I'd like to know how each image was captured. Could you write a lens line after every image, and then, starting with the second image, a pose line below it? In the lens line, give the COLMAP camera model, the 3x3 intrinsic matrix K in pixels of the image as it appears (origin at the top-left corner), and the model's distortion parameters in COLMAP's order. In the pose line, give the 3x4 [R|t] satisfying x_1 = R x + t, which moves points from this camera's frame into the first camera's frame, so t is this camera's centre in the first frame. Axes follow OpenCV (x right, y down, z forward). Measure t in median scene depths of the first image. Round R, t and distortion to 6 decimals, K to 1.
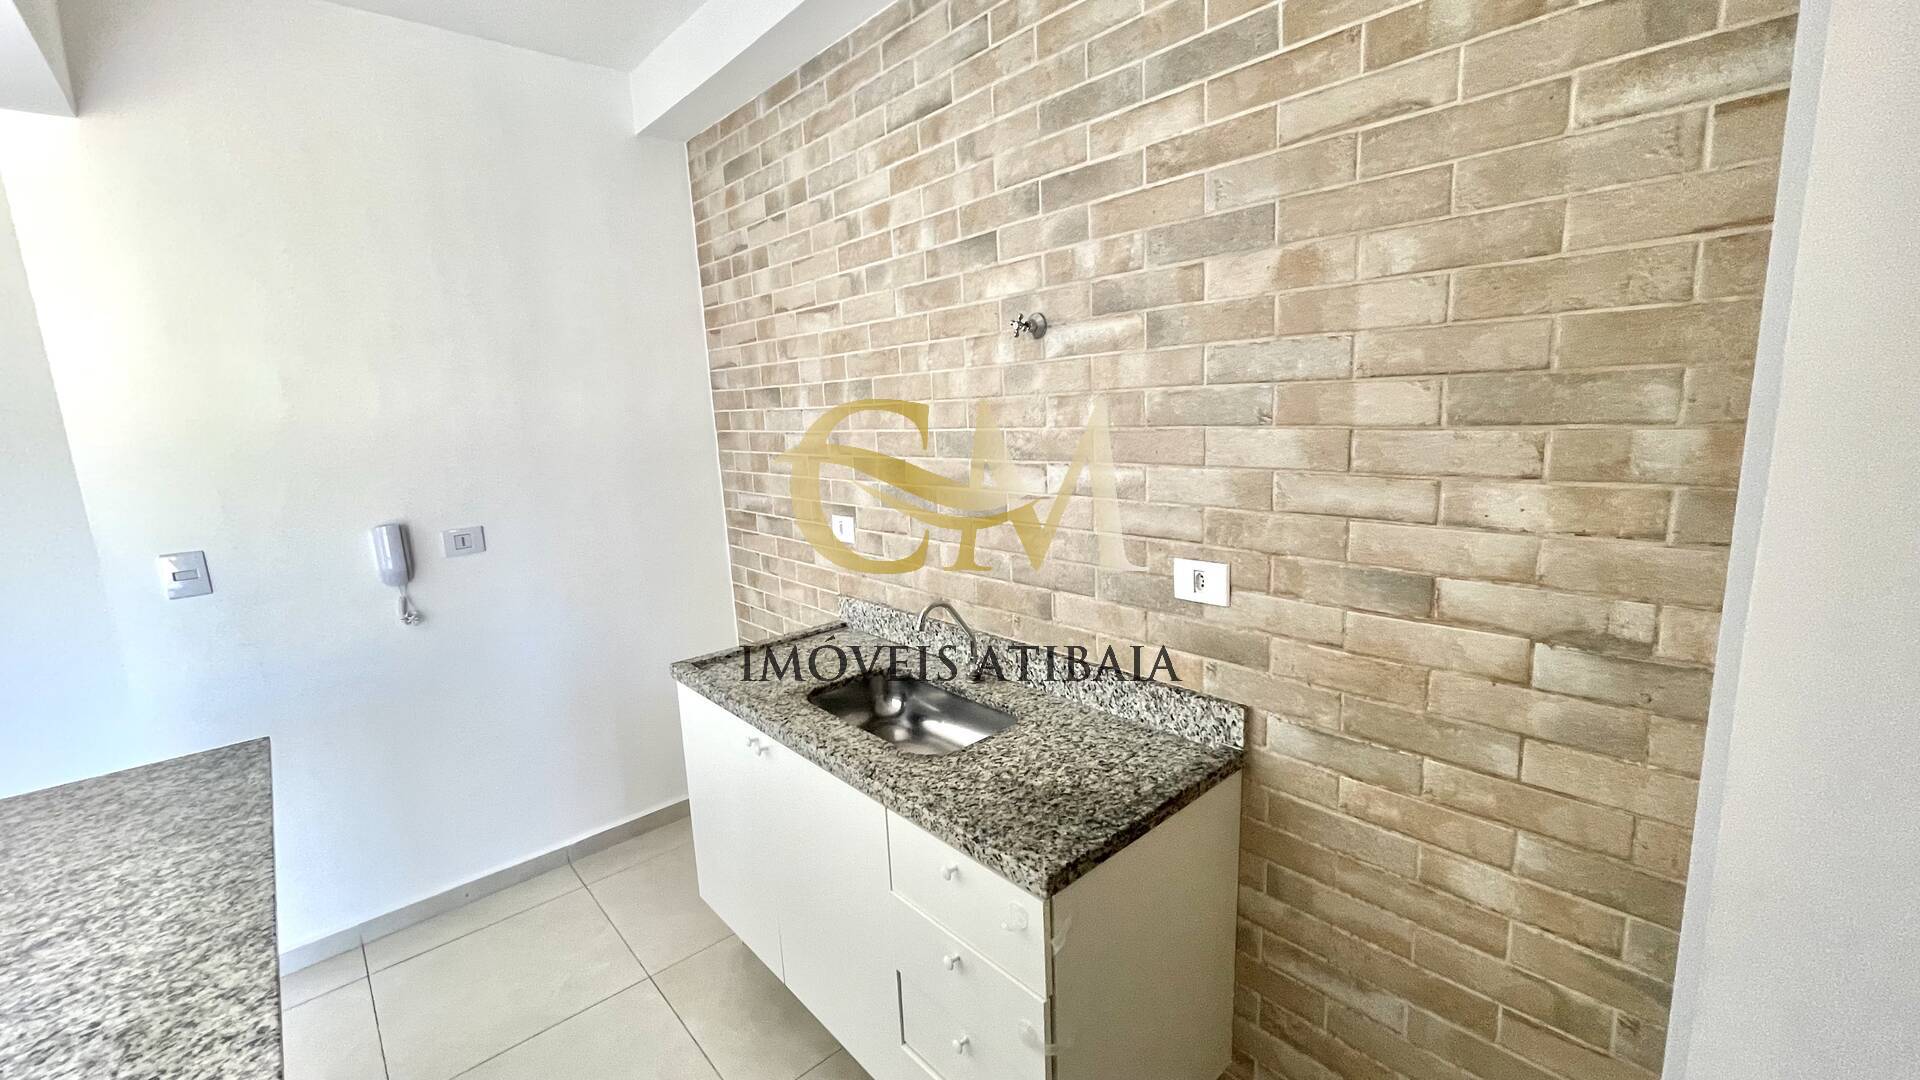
lens RADIAL K [[775.5, 0, 963.1], [0, 775.5, 540.3], [0, 0, 1]] dist [0.001284, -0.005036]
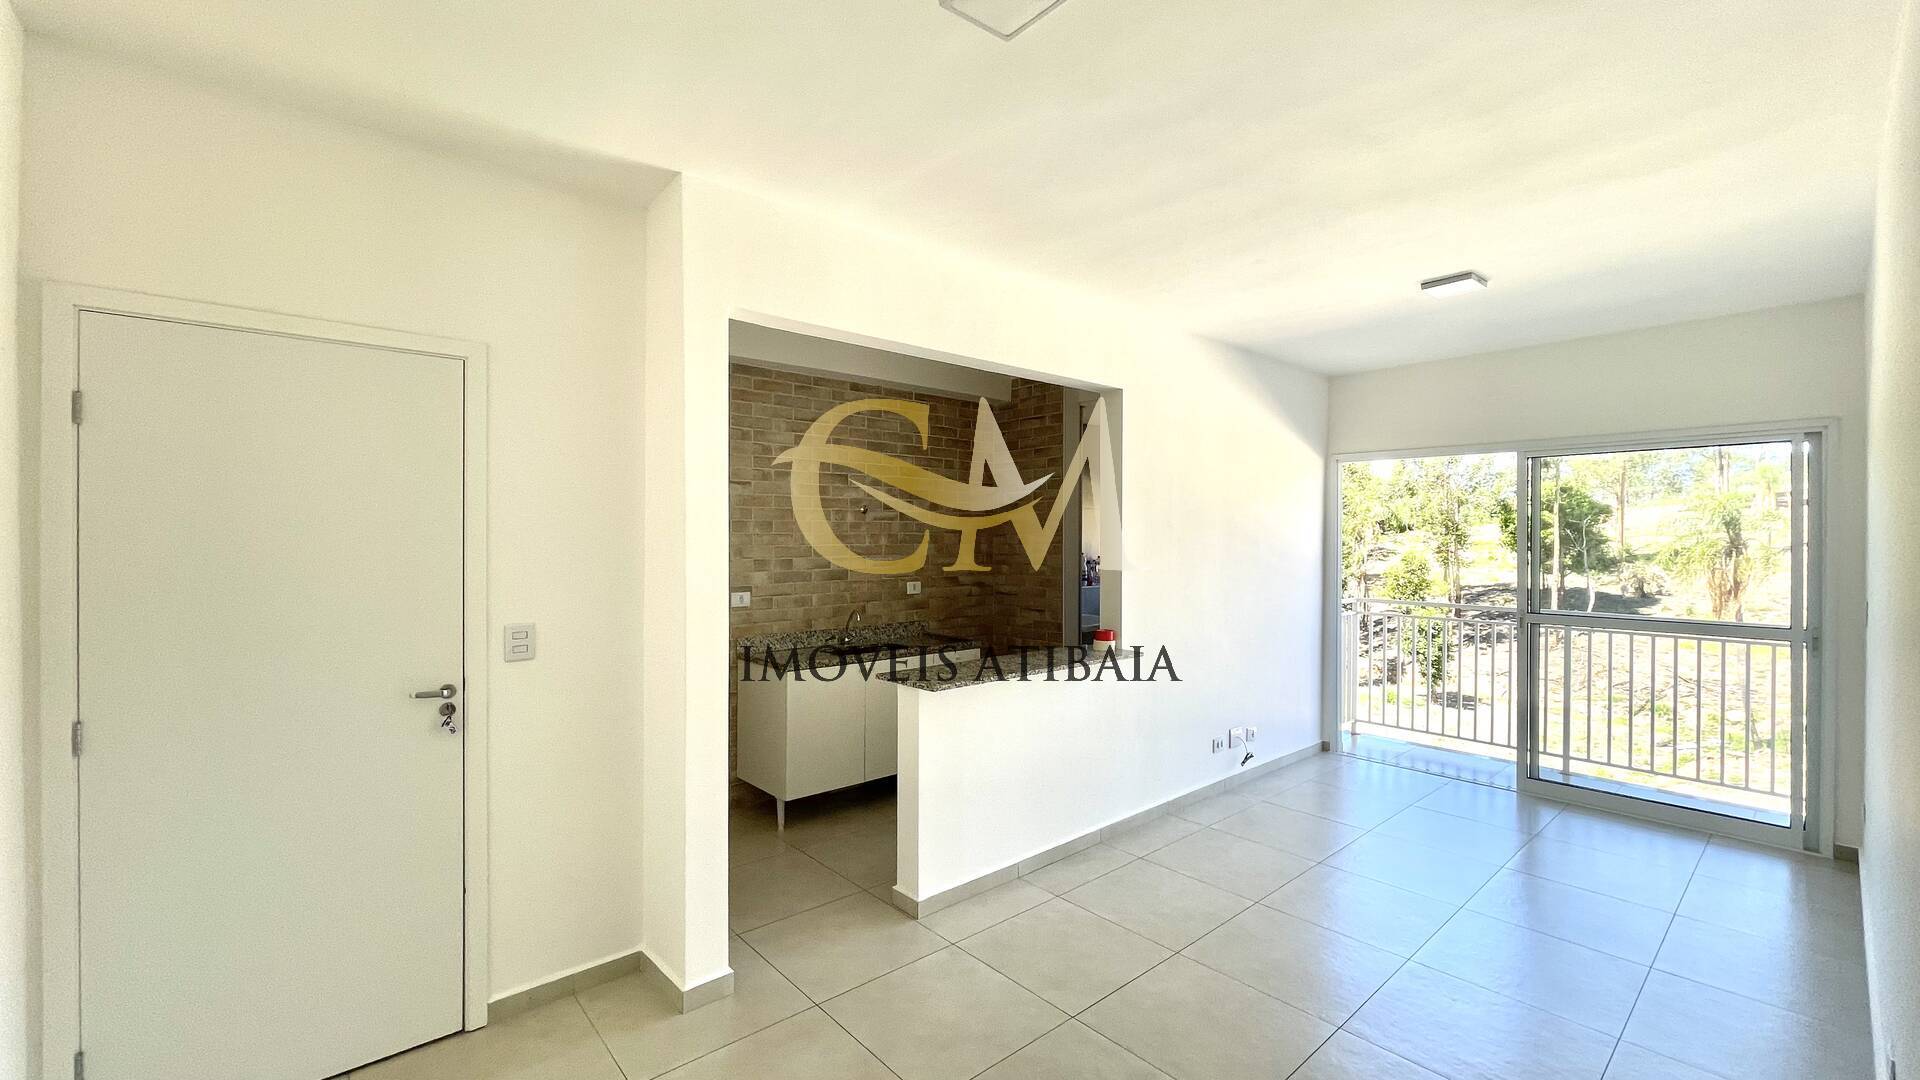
lens RADIAL K [[775.5, 0, 963.1], [0, 775.5, 540.3], [0, 0, 1]] dist [0.001284, -0.005036]
pose [[0.007216, 0.039511, 0.999193, -3.060930], [0.176076, 0.983557, -0.040164, 0.020616], [-0.984350, 0.176224, 0.000140, 0.711335]]
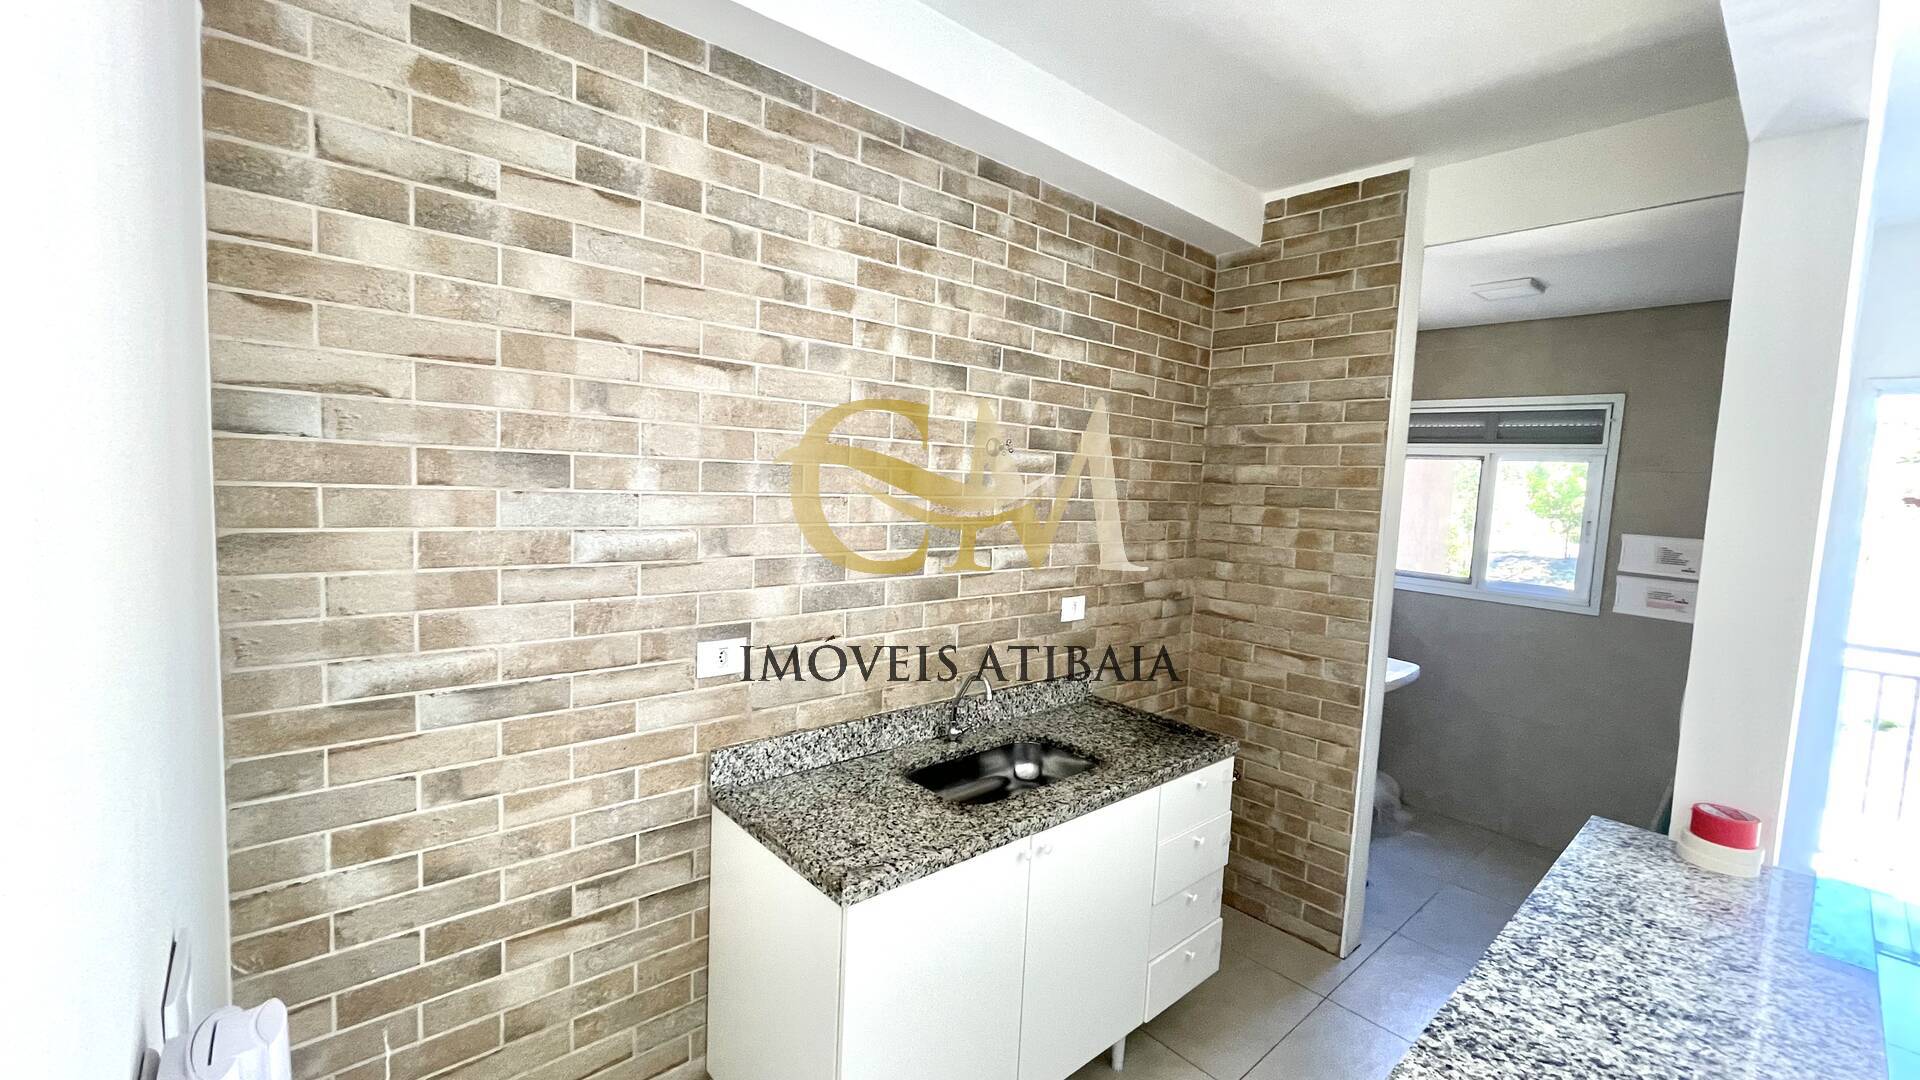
lens RADIAL K [[775.5, 0, 963.1], [0, 775.5, 540.3], [0, 0, 1]] dist [0.001284, -0.005036]
pose [[0.001259, -0.035349, 0.999374, -1.375212], [0.135736, 0.990132, 0.034851, -0.185987], [-0.990744, 0.135607, 0.006045, 1.163274]]
